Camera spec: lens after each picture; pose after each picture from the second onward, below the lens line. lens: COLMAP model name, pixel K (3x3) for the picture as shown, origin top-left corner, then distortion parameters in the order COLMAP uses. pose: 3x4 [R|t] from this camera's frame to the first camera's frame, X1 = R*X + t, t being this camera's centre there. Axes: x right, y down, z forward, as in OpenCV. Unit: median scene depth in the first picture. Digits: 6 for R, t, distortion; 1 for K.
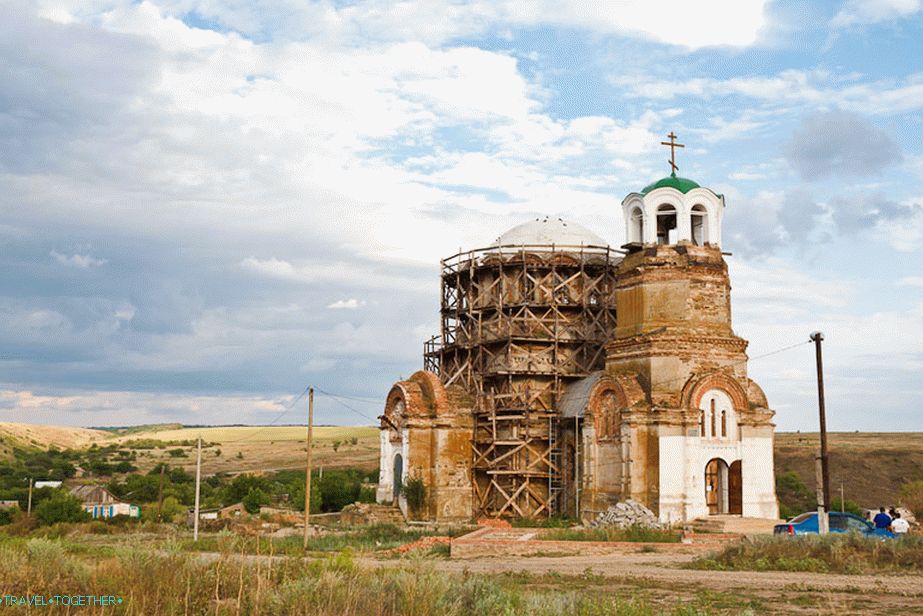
lens RADIAL K [[1114.1, 0, 460.1], [0, 1114.1, 308.3], [0, 0, 1]] dist [-0.012057, 0.000000]
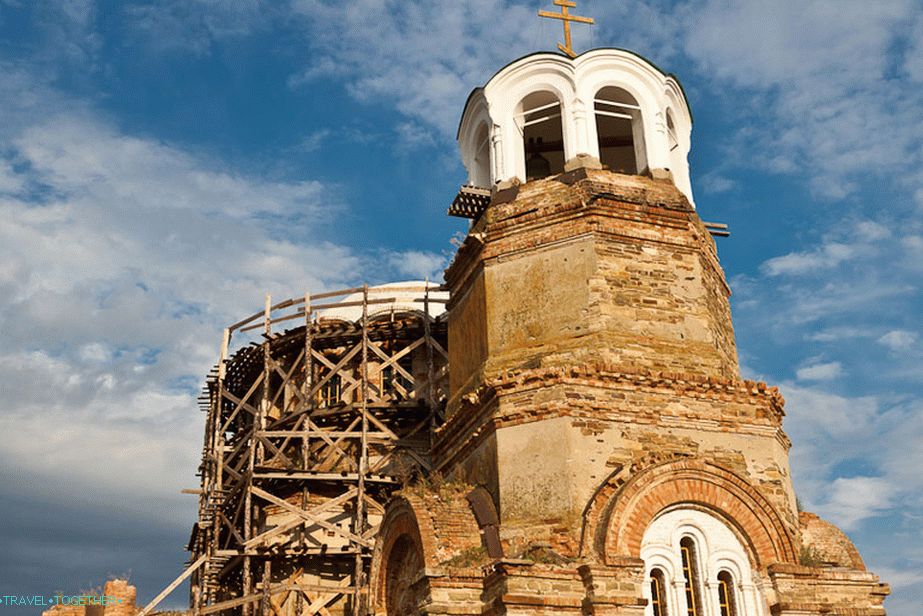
lens RADIAL K [[1114.1, 0, 463.6], [0, 1114.1, 306.8], [0, 0, 1]] dist [-0.012057, 0.000000]
pose [[0.991814, -0.086939, -0.093520, 0.195452], [0.054598, 0.950823, -0.304885, 0.113994], [0.115427, 0.297283, 0.947787, 0.637120]]
